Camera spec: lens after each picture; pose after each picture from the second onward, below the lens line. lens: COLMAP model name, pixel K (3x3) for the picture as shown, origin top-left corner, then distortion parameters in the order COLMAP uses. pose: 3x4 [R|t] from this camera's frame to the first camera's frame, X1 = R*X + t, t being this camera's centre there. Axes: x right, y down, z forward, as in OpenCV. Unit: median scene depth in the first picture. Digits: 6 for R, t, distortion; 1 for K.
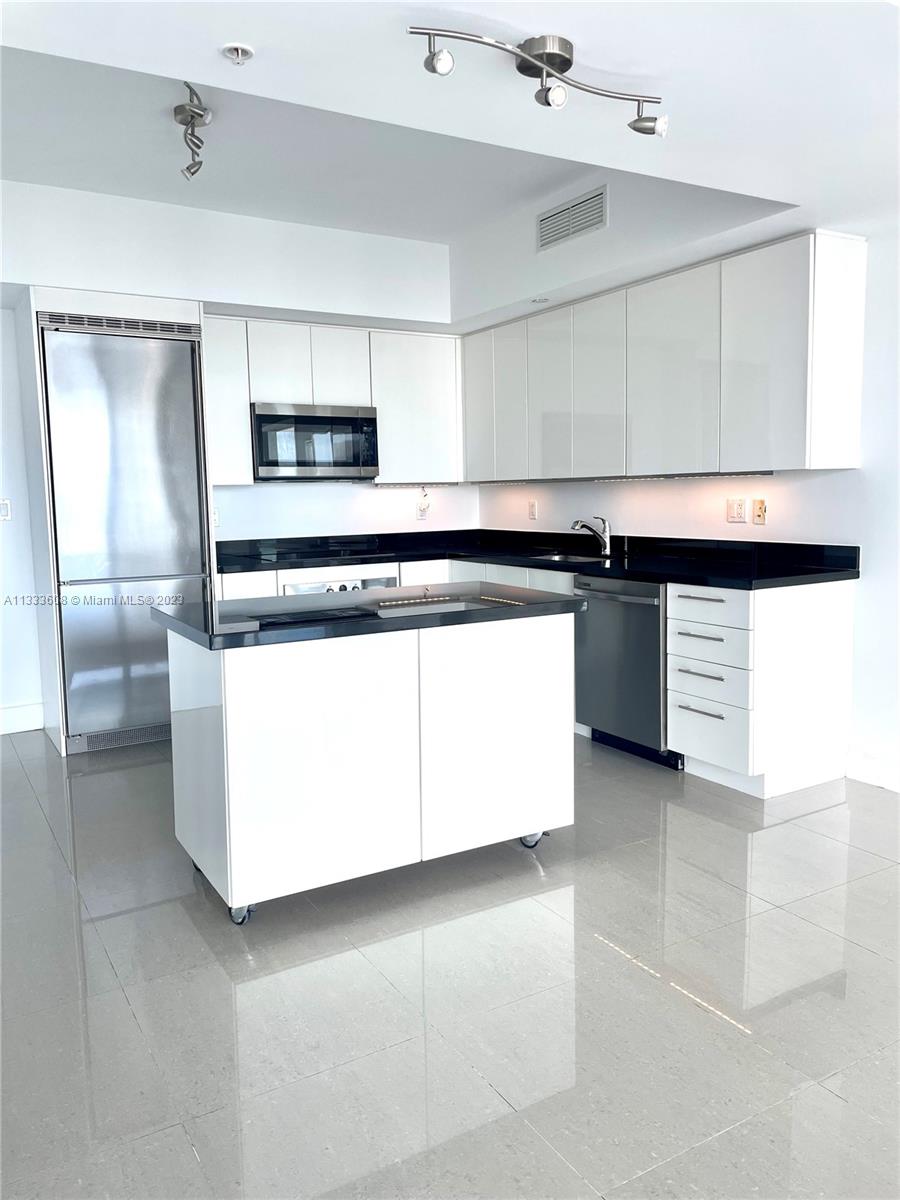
lens RADIAL K [[912.1, 0, 448.5], [0, 912.1, 594.0], [0, 0, 1]] dist [0.048276, -0.006607]
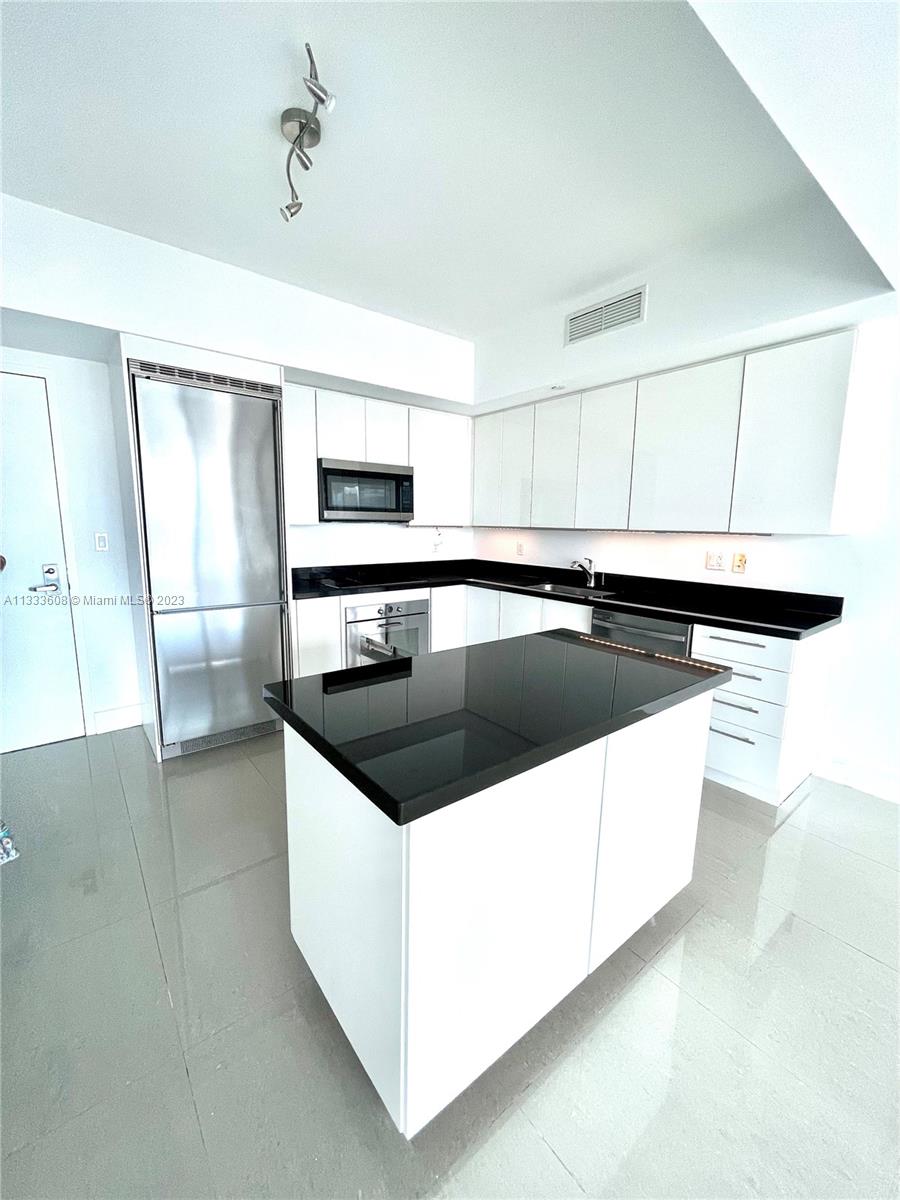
lens RADIAL K [[489.5, 0, 454.0], [0, 489.5, 603.1], [0, 0, 1]] dist [-0.004229, 0.000028]
pose [[0.989814, 0.010273, 0.141992, -0.134375], [-0.017660, 0.998549, 0.050866, -0.054452], [-0.141264, -0.052856, 0.988560, 0.335440]]
